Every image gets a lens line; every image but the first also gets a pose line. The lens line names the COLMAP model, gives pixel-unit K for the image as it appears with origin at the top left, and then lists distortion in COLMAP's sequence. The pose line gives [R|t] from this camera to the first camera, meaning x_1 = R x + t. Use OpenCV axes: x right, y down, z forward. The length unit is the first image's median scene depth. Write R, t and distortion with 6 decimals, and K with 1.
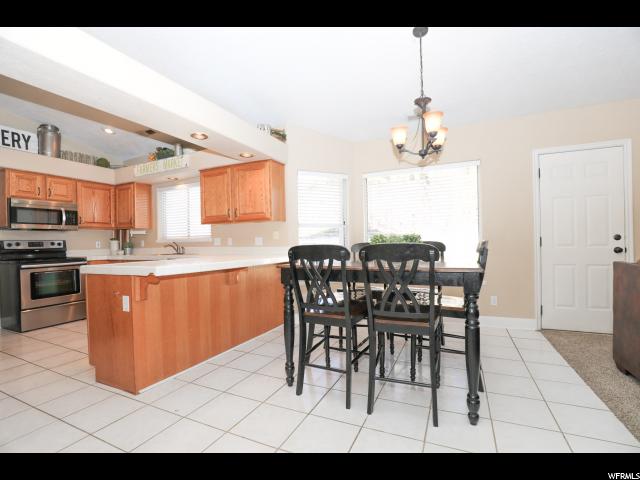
lens RADIAL K [[294.5, 0, 318.8], [0, 294.5, 246.7], [0, 0, 1]] dist [-0.041834, 0.012316]
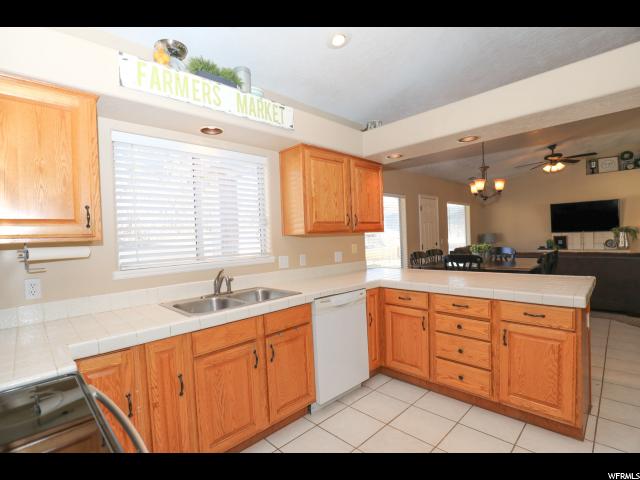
lens RADIAL K [[294.5, 0, 318.8], [0, 294.5, 246.7], [0, 0, 1]] dist [-0.041834, 0.012316]
pose [[0.377395, -0.029301, 0.925589, -0.981108], [0.041826, 0.999019, 0.014572, -0.060473], [-0.925107, 0.033215, 0.378250, 0.767169]]
